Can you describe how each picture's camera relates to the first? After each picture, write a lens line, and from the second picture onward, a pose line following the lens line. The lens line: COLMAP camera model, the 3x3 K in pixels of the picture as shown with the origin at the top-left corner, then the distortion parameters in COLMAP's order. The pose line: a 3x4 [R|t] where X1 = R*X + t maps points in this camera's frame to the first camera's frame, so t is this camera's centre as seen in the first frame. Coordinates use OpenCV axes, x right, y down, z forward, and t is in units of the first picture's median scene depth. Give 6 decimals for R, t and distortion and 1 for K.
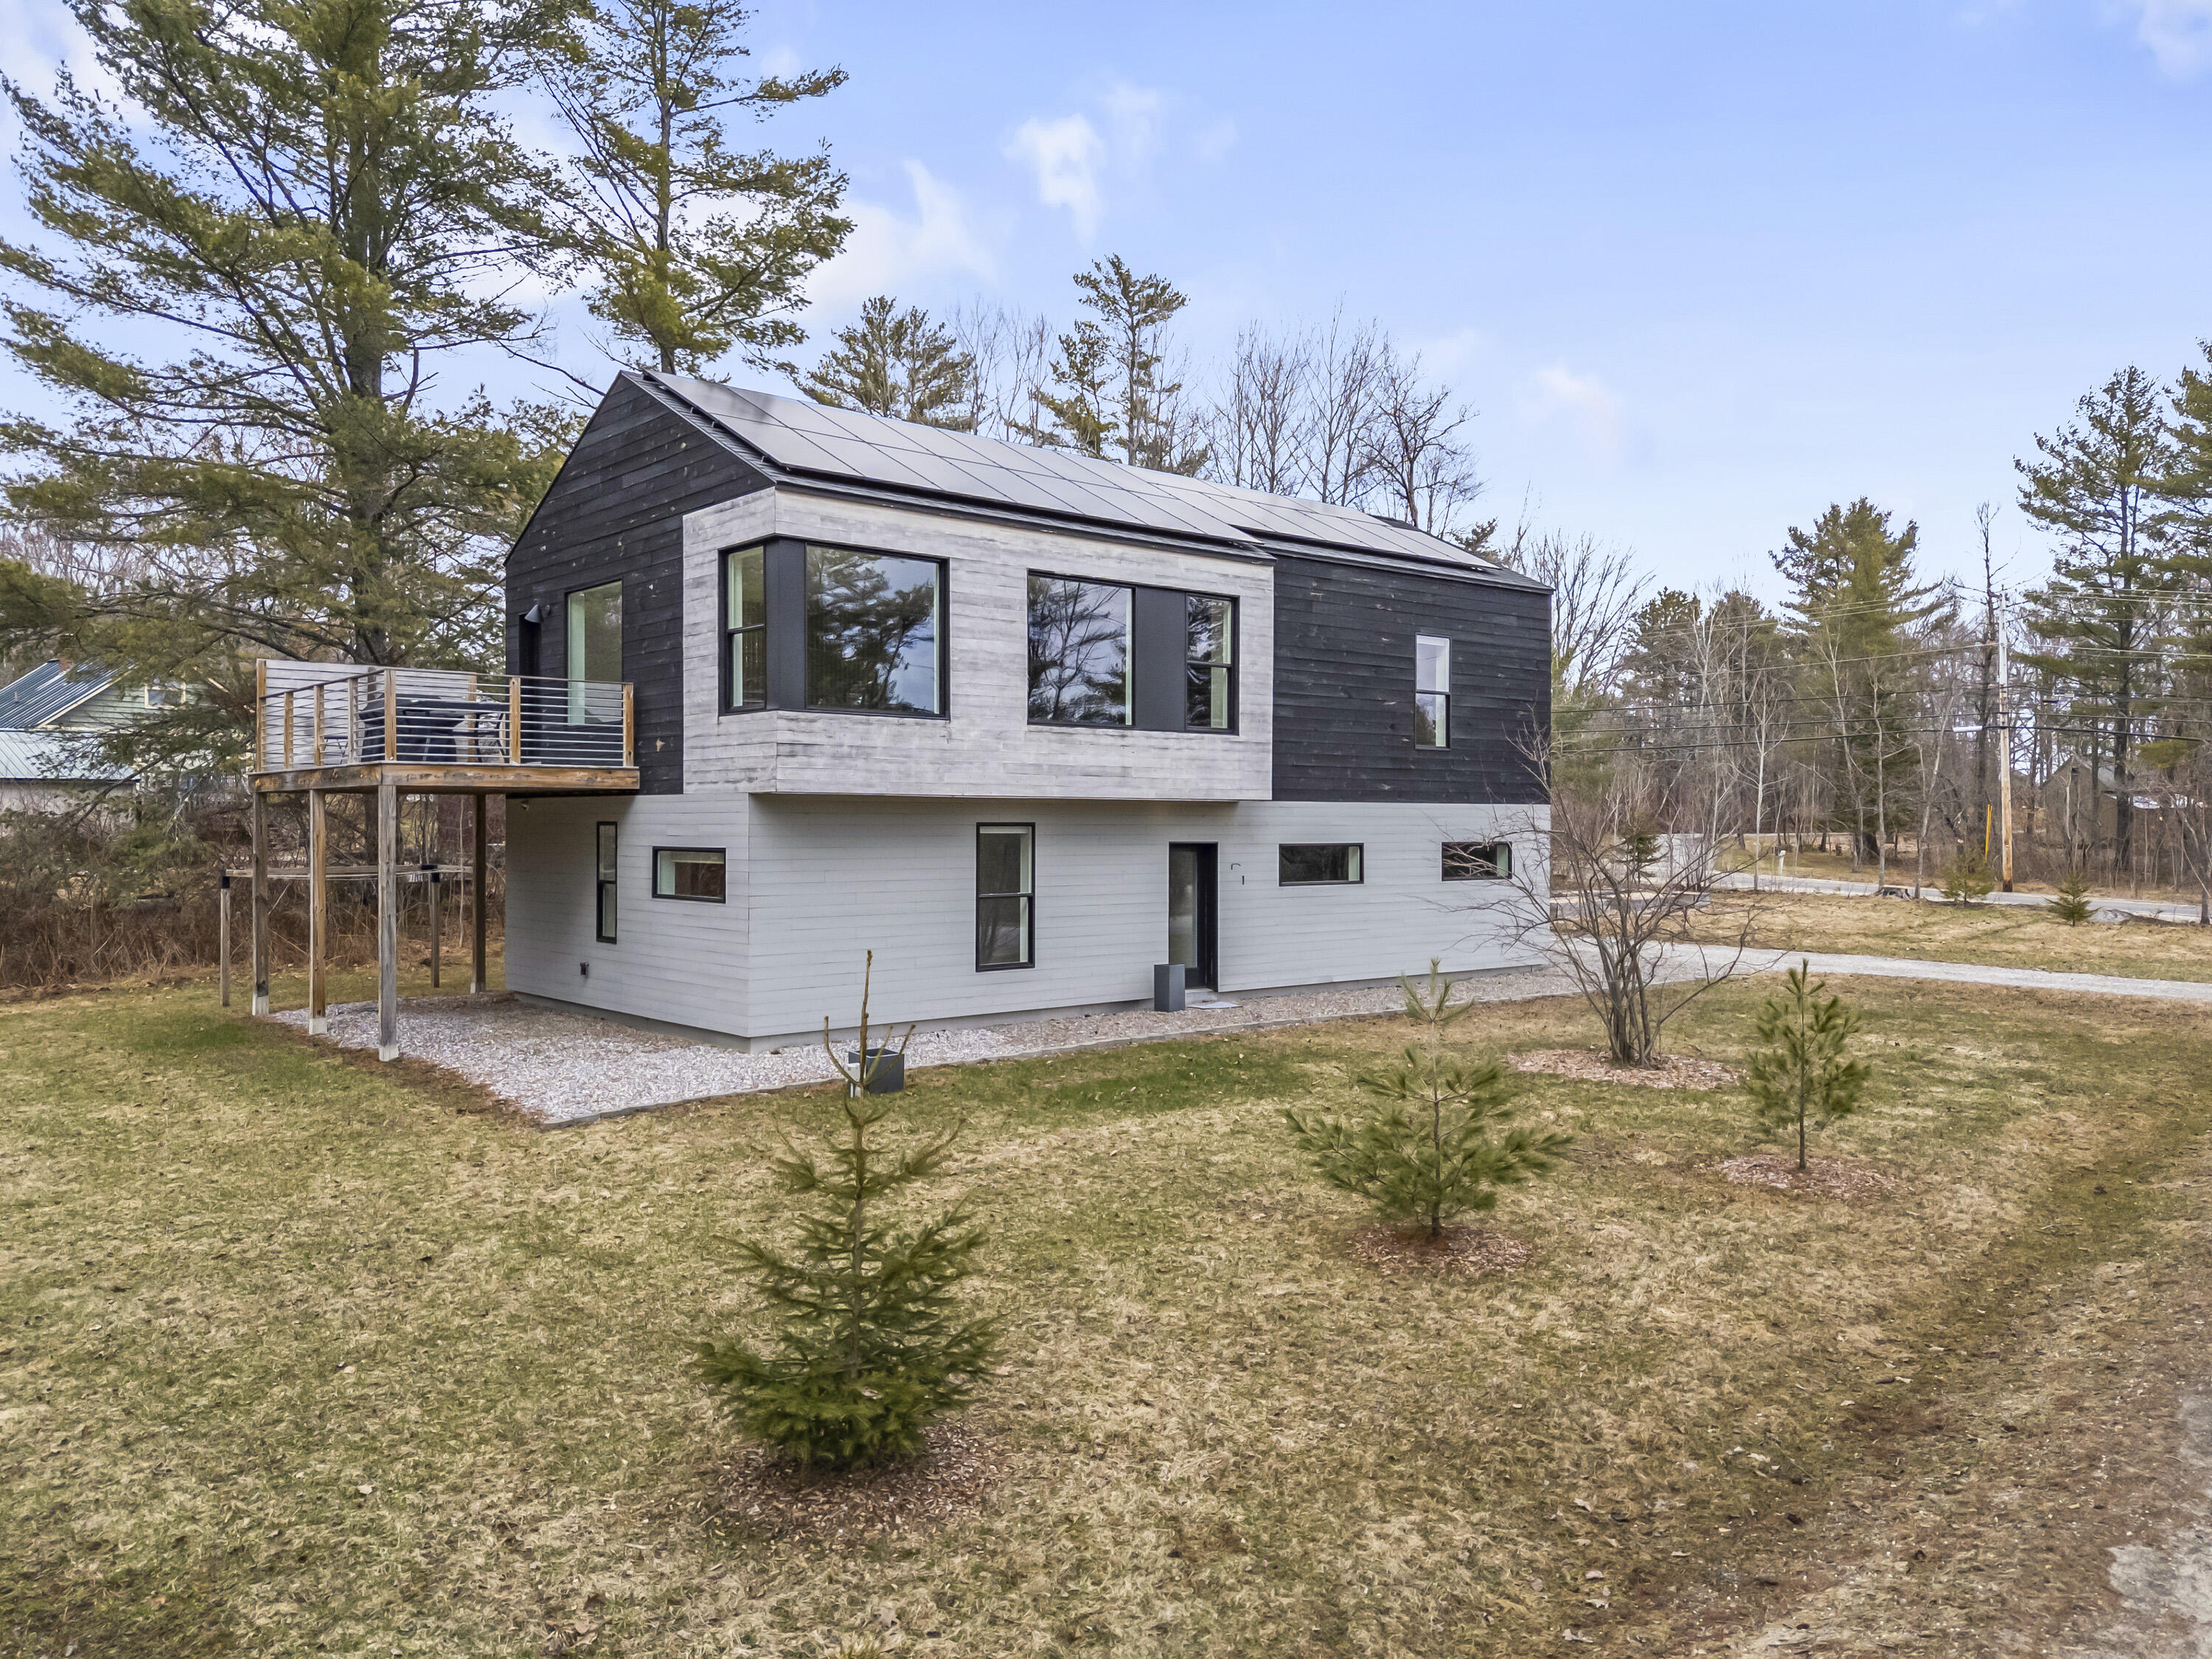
lens RADIAL K [[1610.7, 0, 1096.8], [0, 1610.7, 823.4], [0, 0, 1]] dist [0.096176, -0.090041]
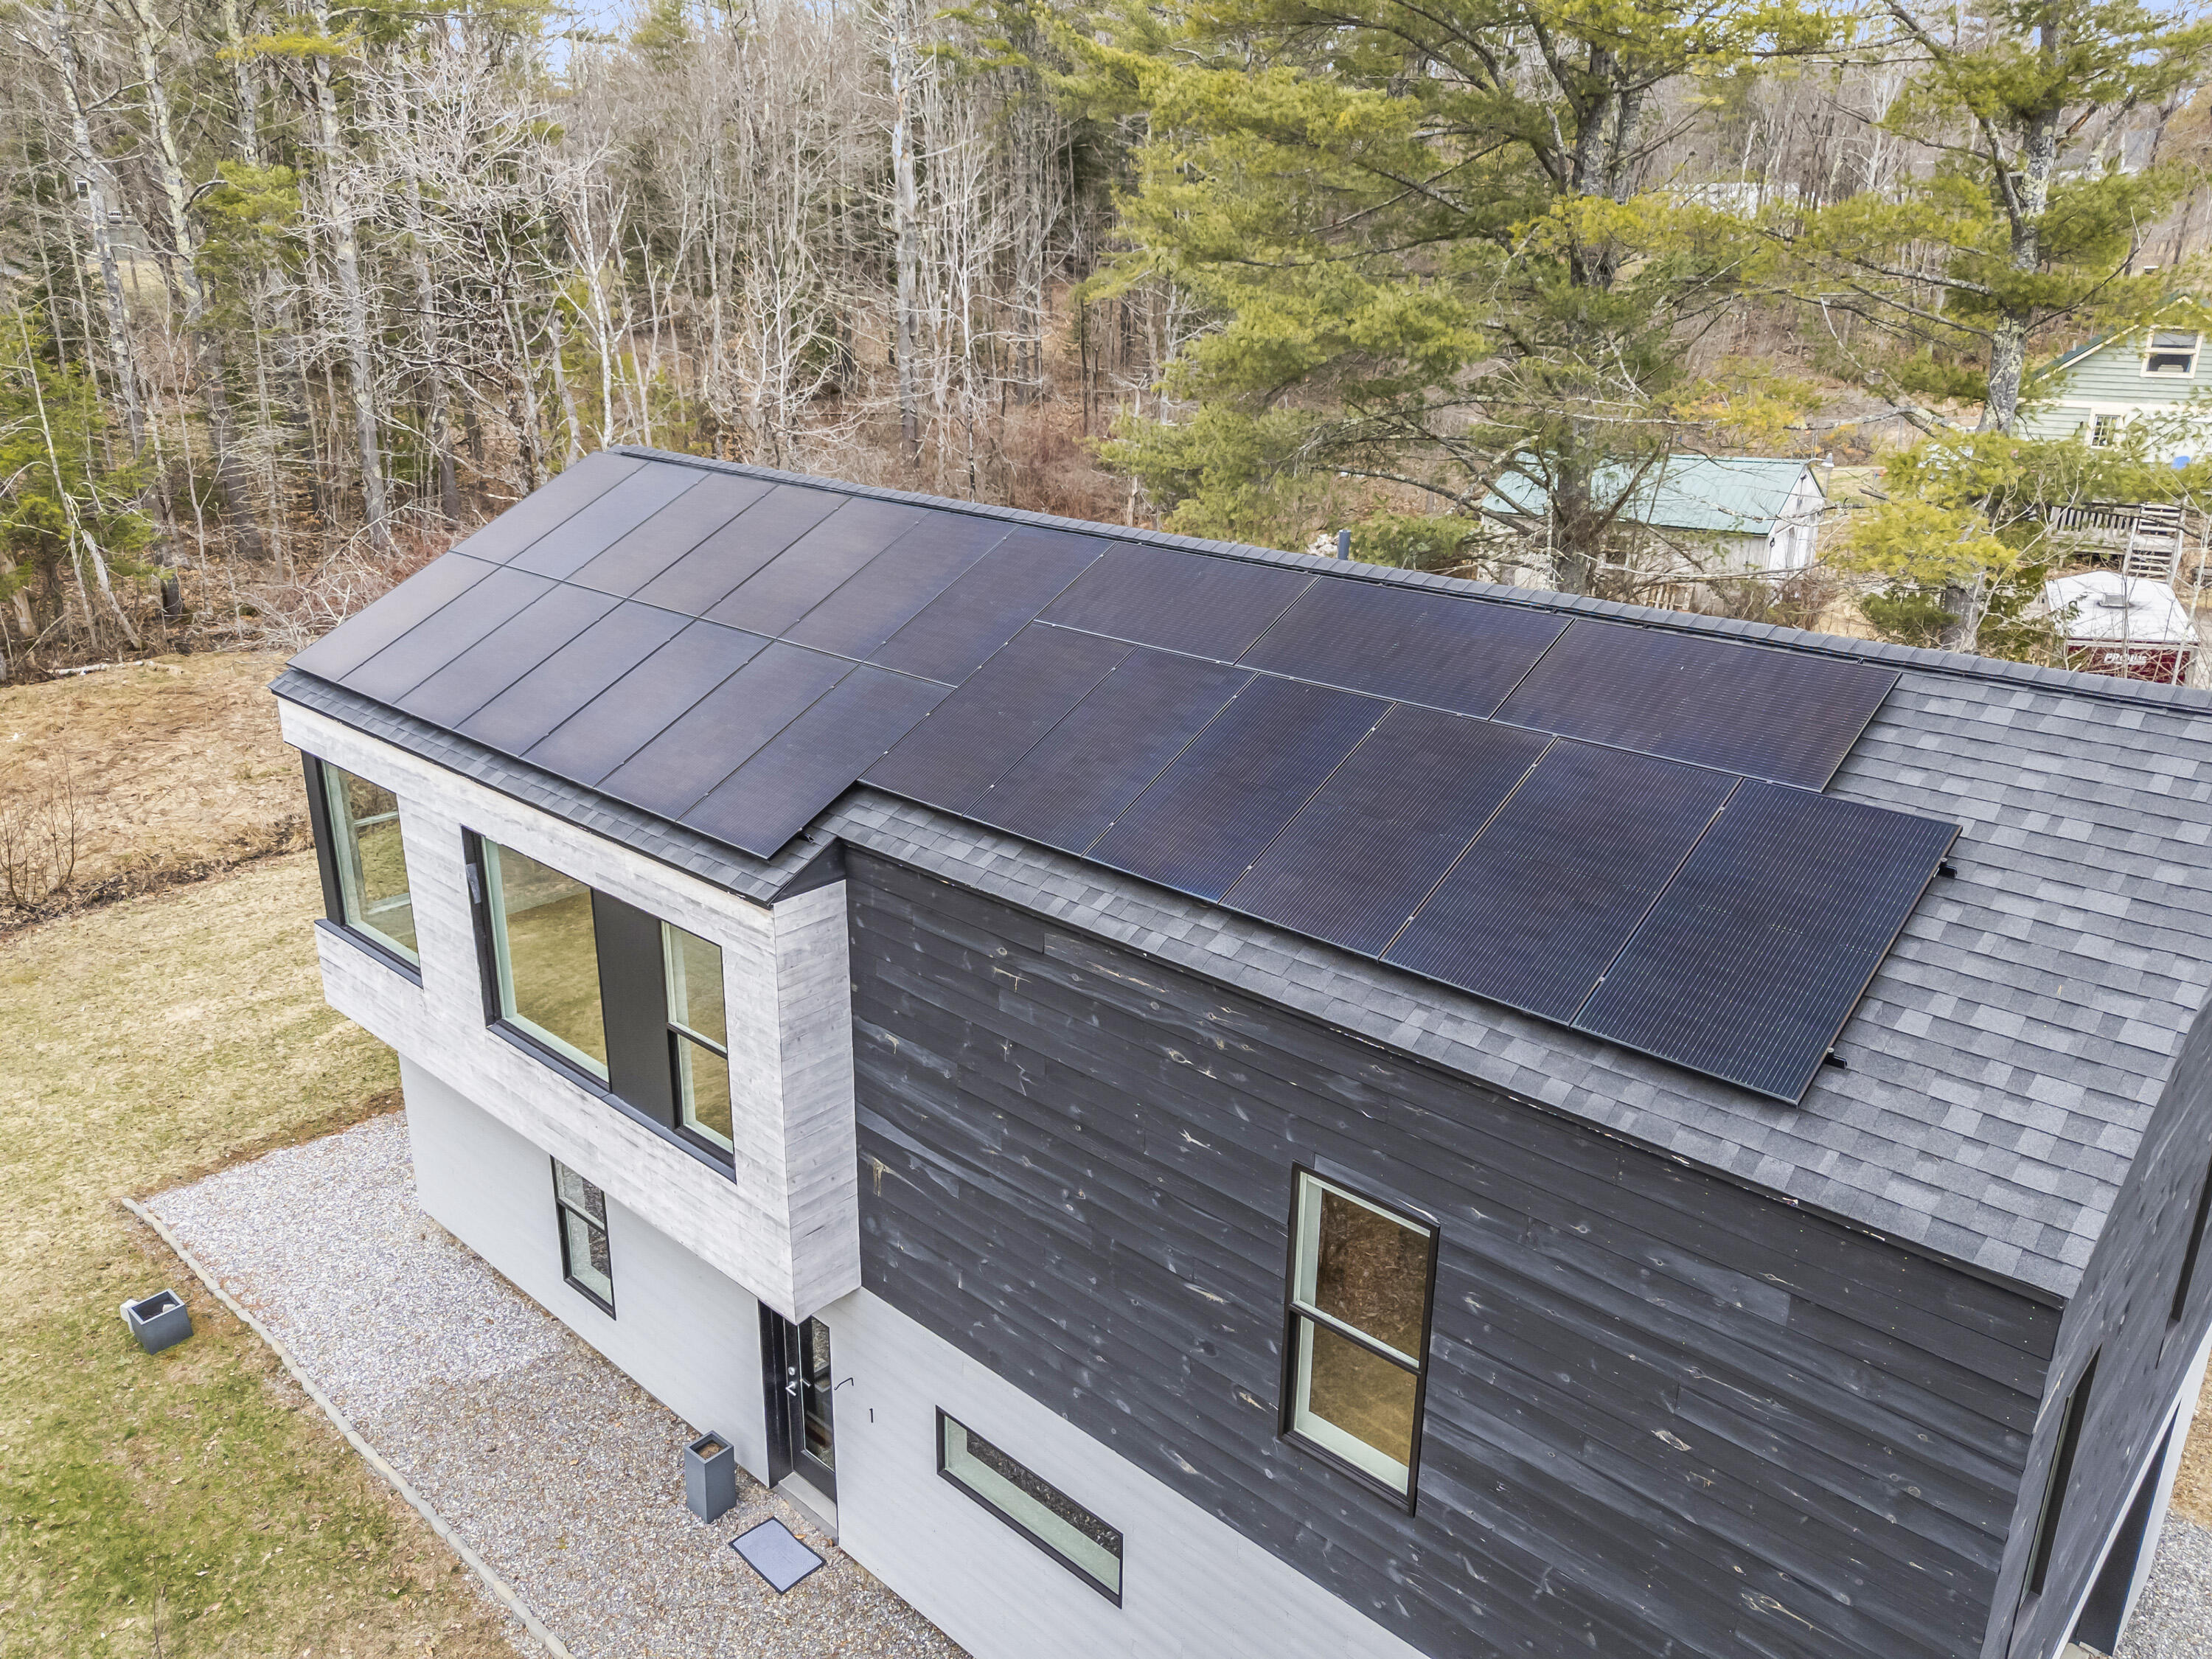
lens RADIAL K [[1624.3, 0, 1103.7], [0, 1624.3, 819.3], [0, 0, 1]] dist [0.100857, -0.098657]
pose [[0.120409, 0.330051, -0.936252, 0.500747], [-0.008633, 0.943426, 0.331470, -0.306421], [0.992687, -0.031829, 0.116447, 0.920760]]
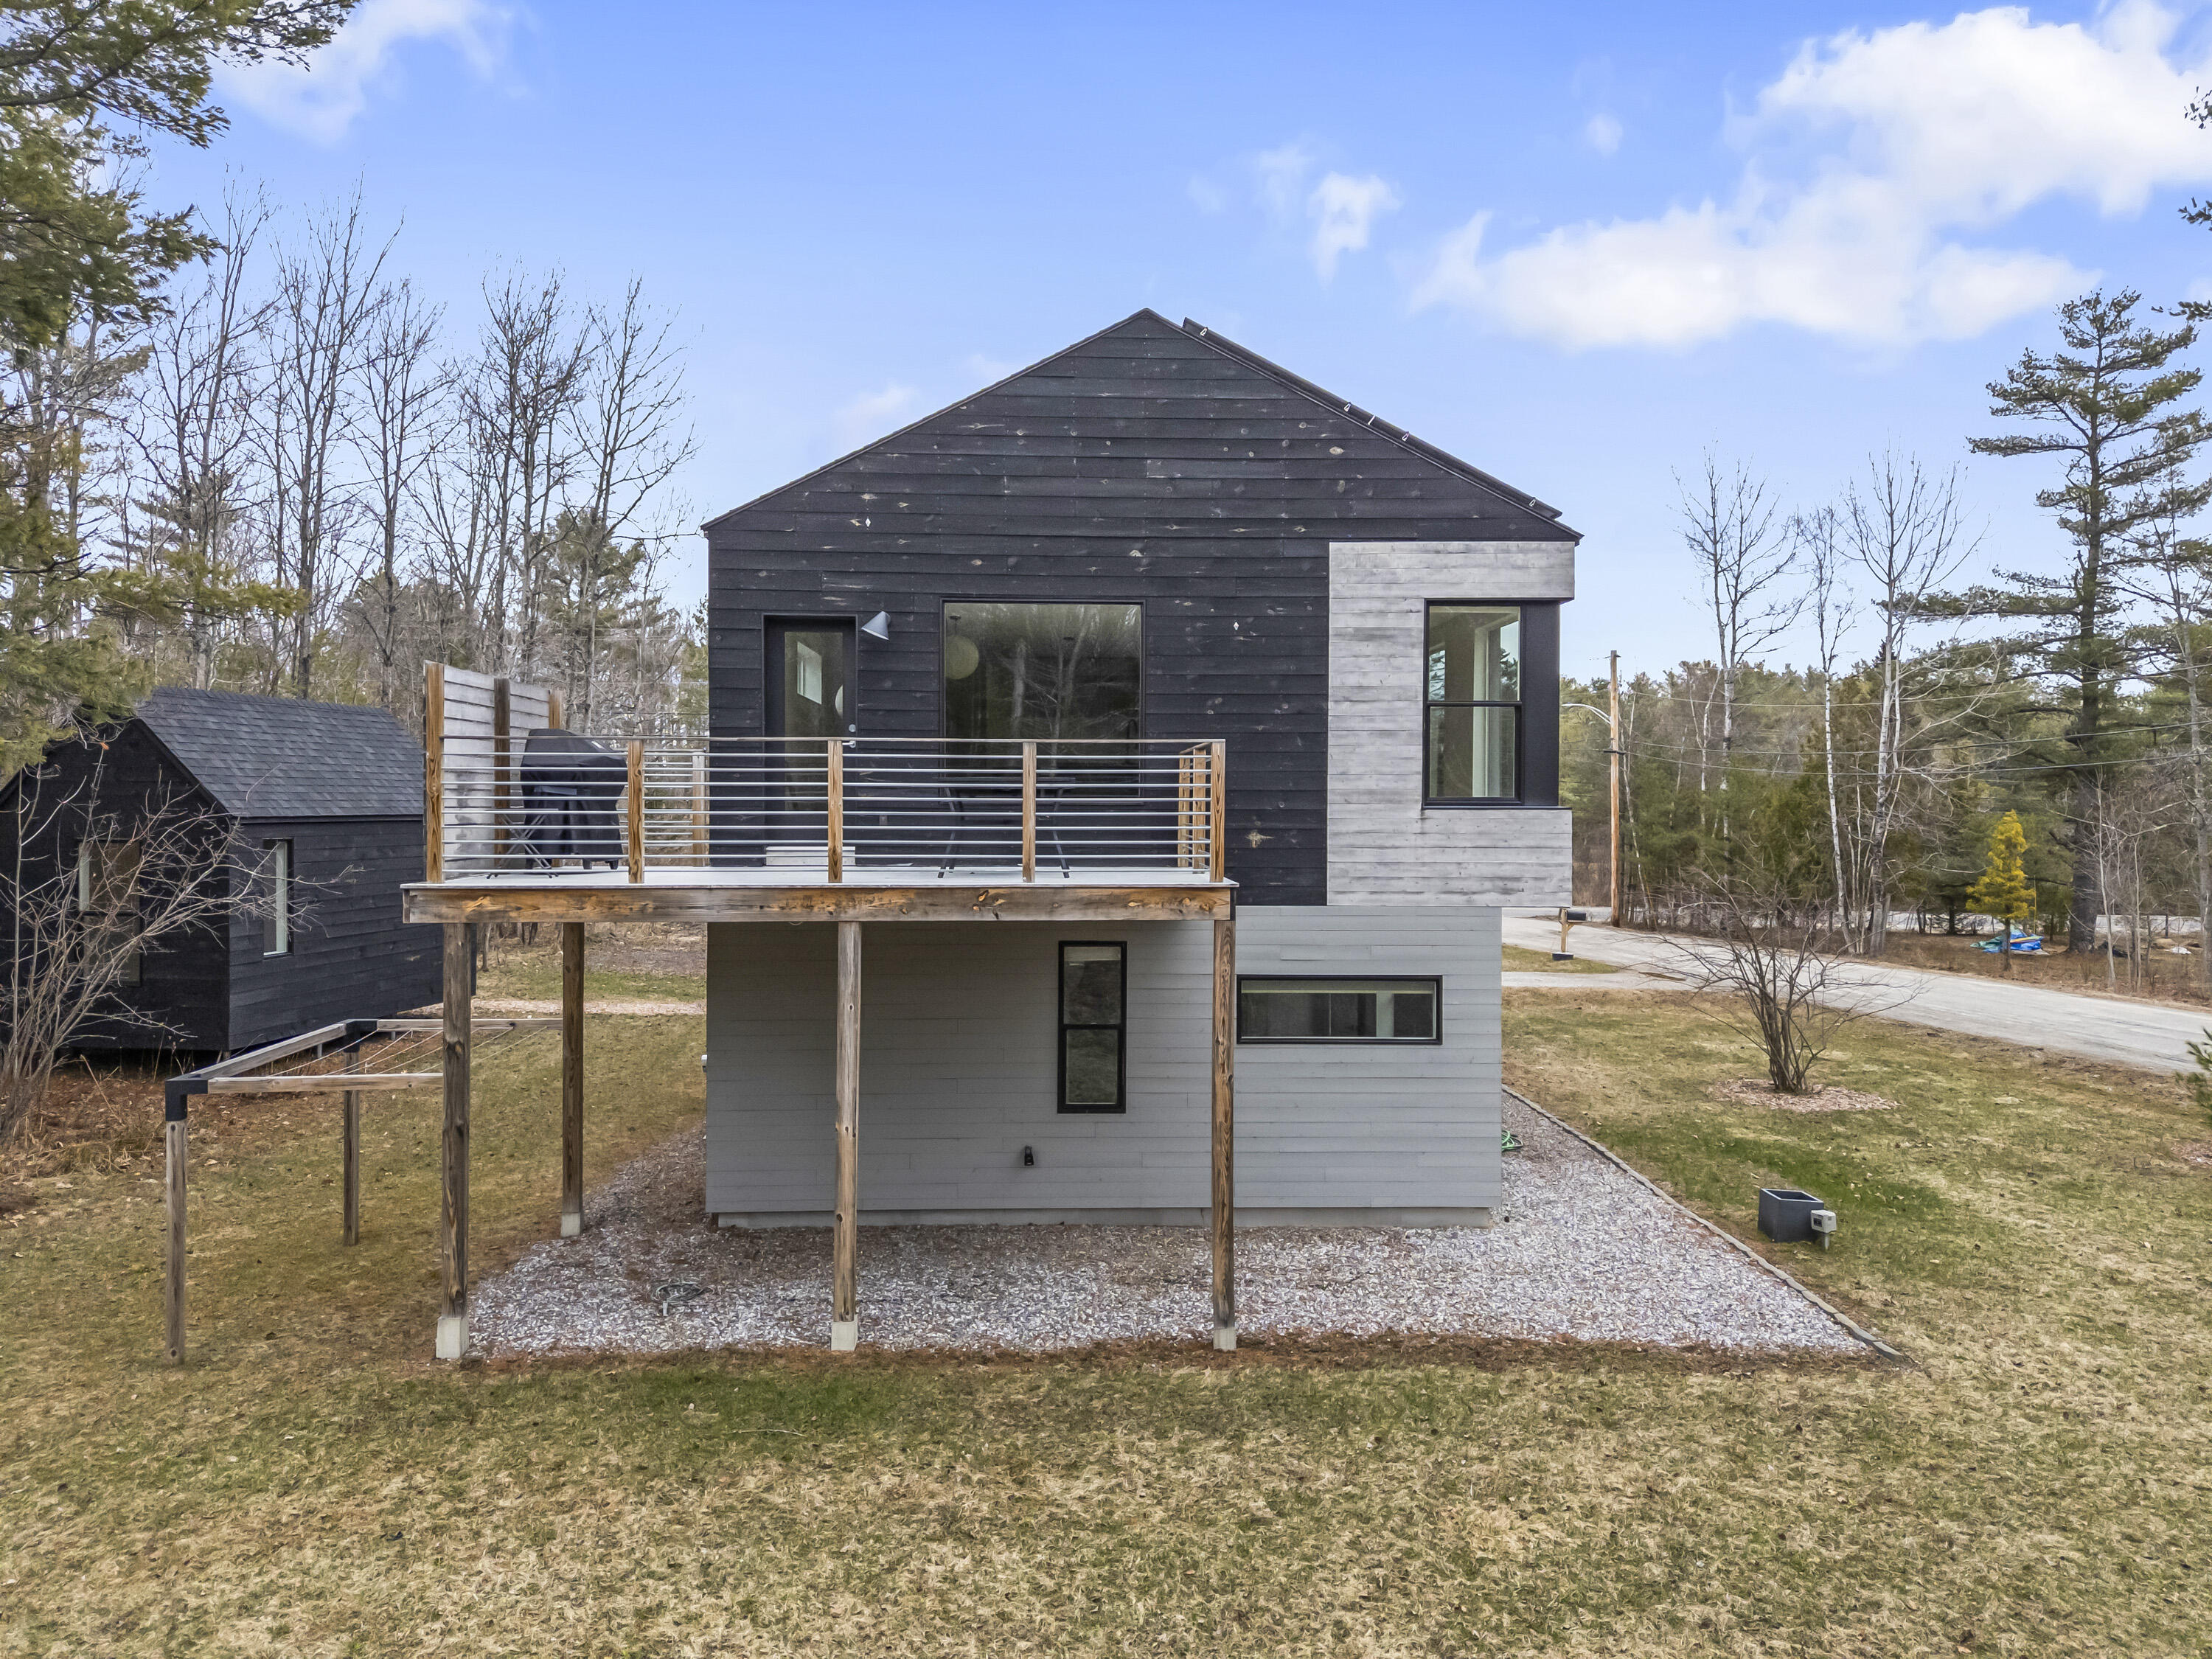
lens RADIAL K [[1610.7, 0, 1096.8], [0, 1610.7, 823.4], [0, 0, 1]] dist [0.096176, -0.090041]
pose [[0.621767, -0.008978, 0.783151, -0.692679], [-0.000916, 0.999925, 0.012190, -0.049935], [-0.783202, -0.008296, 0.621713, 0.459736]]
